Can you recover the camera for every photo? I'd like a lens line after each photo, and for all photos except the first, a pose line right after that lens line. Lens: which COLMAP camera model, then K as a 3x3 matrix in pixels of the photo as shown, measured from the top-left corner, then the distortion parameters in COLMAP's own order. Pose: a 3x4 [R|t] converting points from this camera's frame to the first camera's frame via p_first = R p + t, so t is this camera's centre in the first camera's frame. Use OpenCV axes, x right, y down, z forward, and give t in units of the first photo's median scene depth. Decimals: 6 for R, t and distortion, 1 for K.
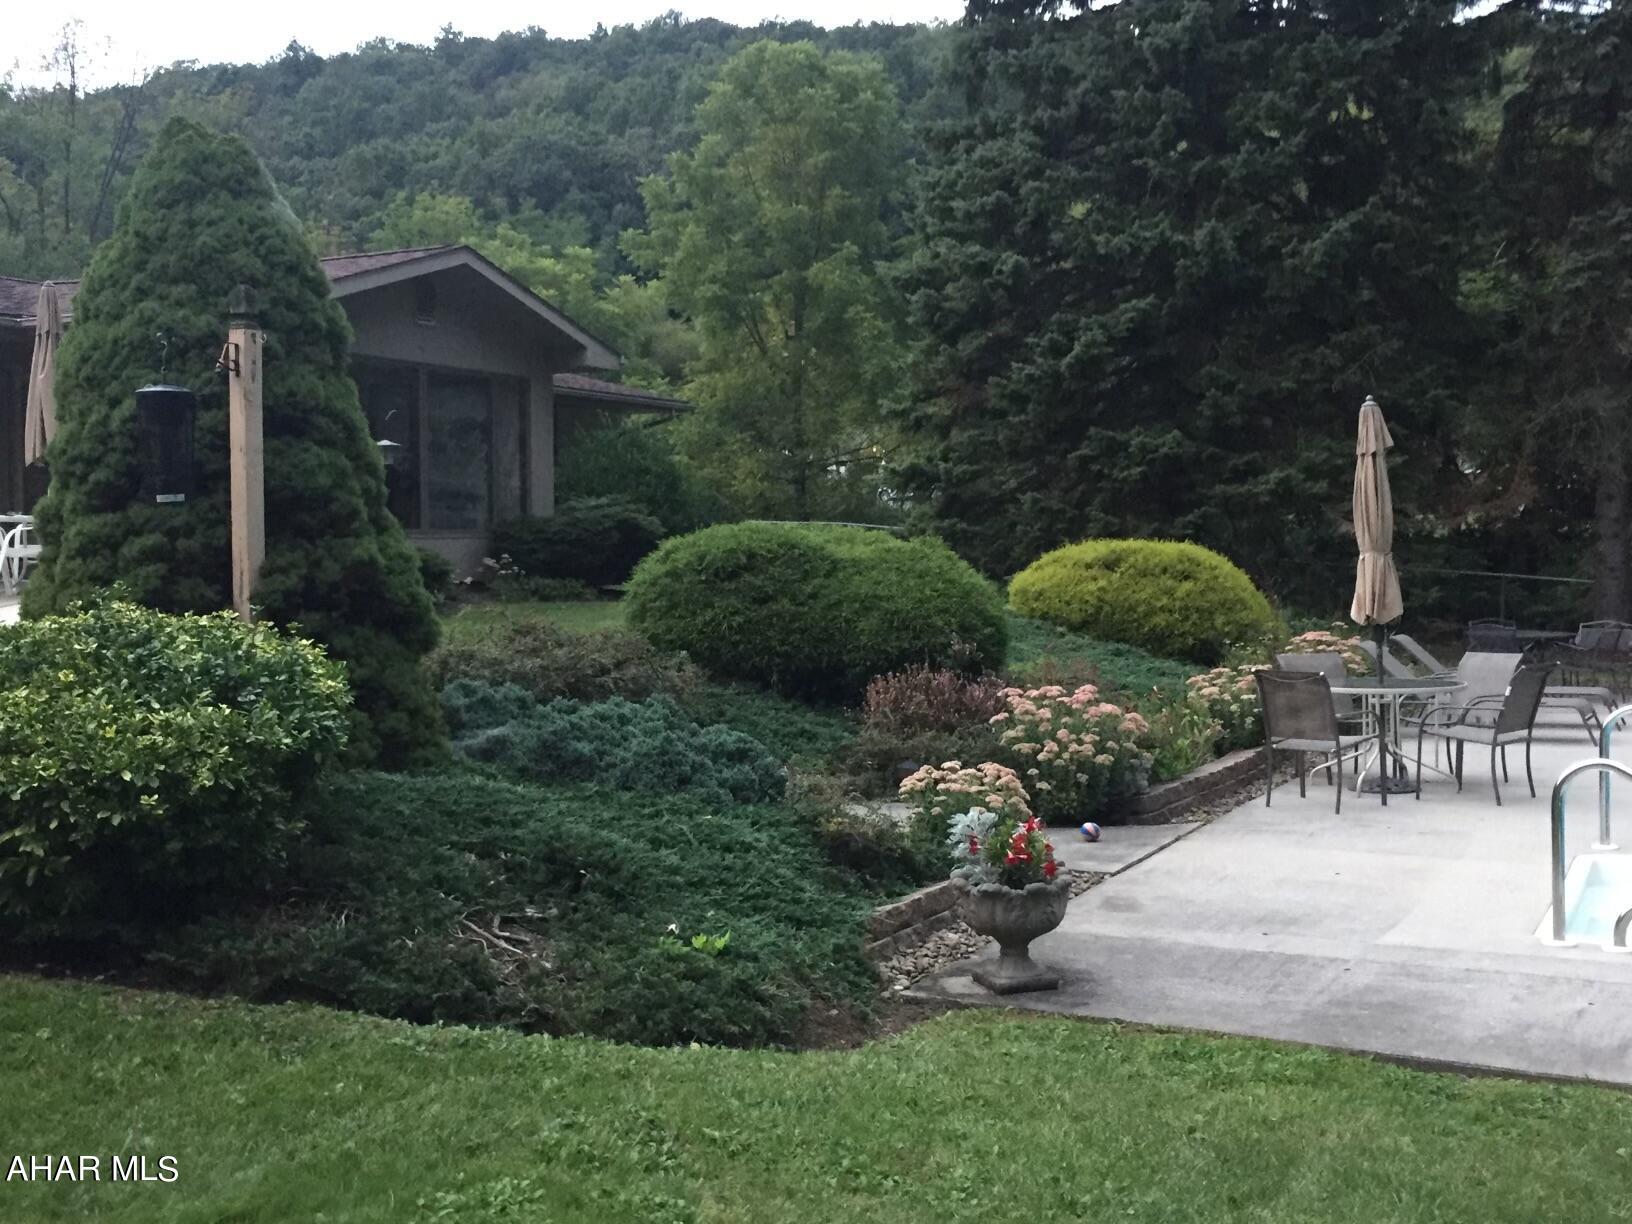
lens RADIAL K [[1772.8, 0, 825.2], [0, 1772.8, 616.0], [0, 0, 1]] dist [0.051206, 0.000000]
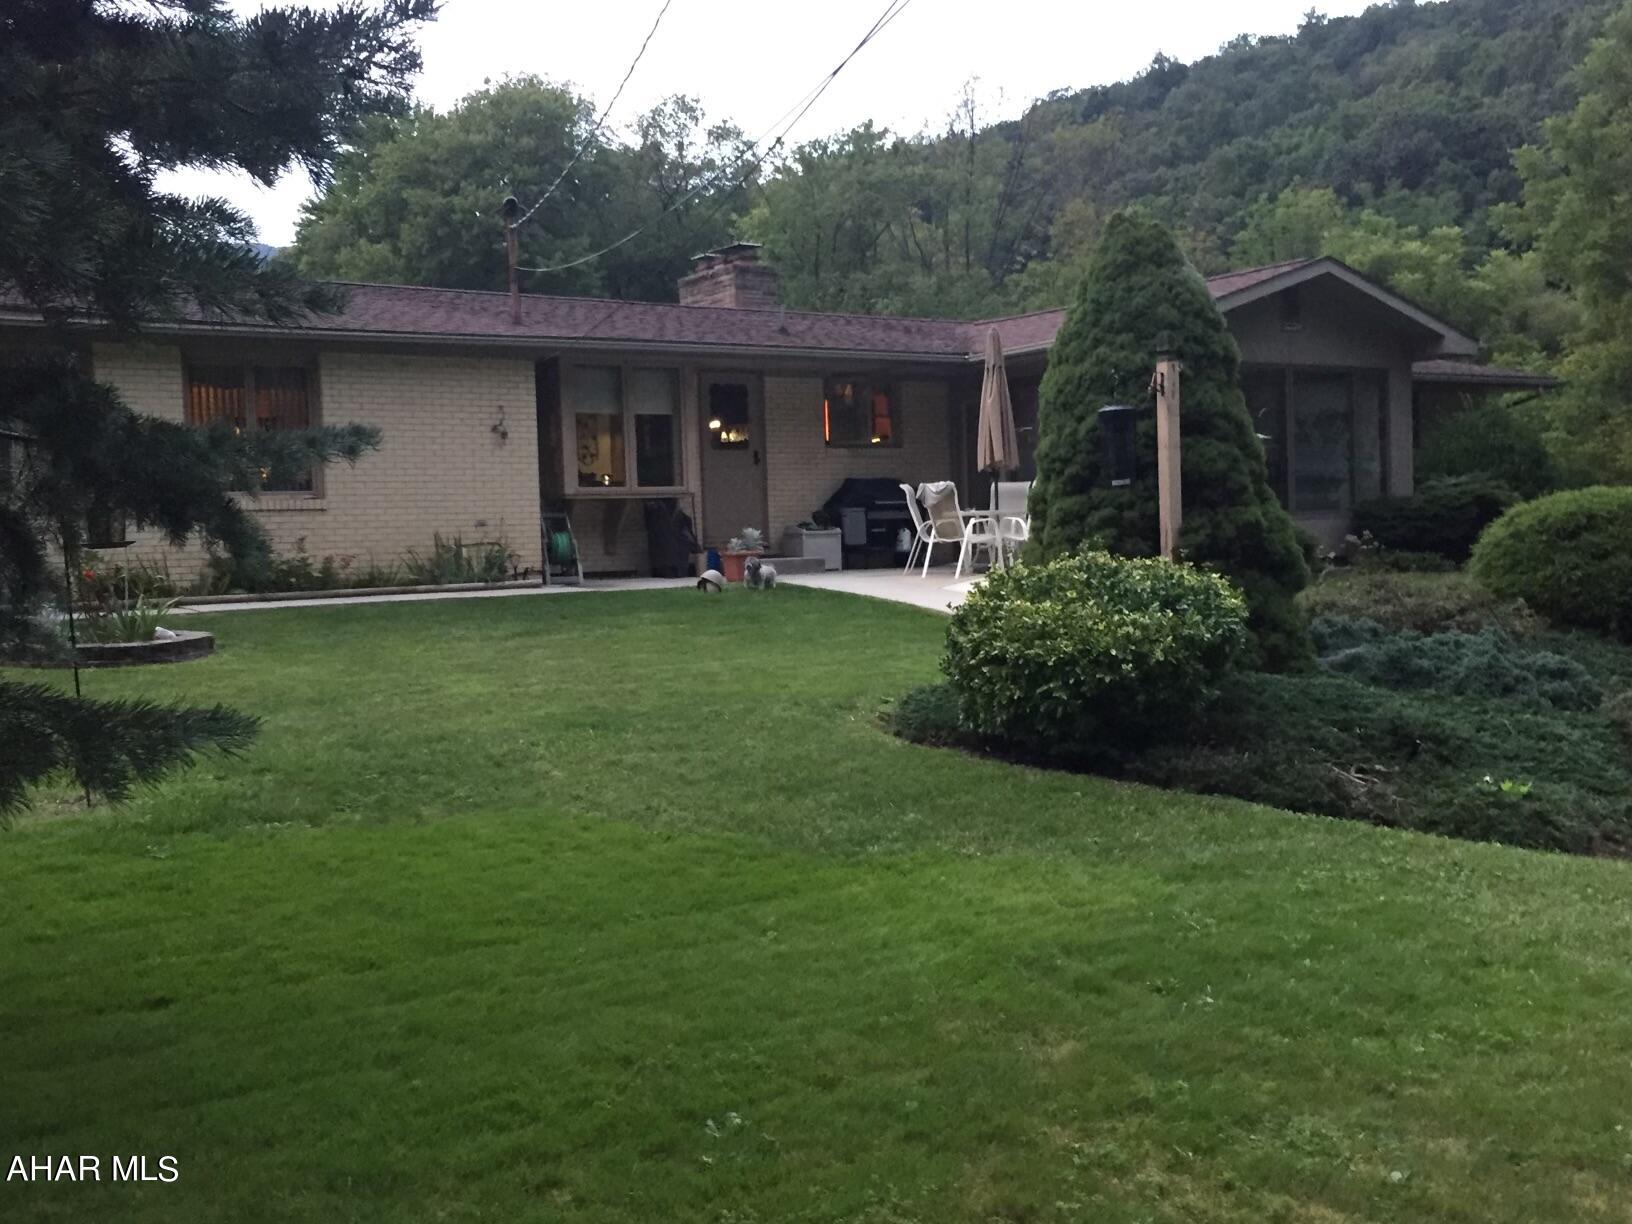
lens RADIAL K [[1772.8, 0, 822.5], [0, 1772.8, 611.5], [0, 0, 1]] dist [0.051206, 0.000000]
pose [[0.887582, -0.012252, -0.460486, 0.034528], [0.012464, 0.999919, -0.002581, 0.016568], [0.460481, -0.003448, 0.887663, -0.164638]]
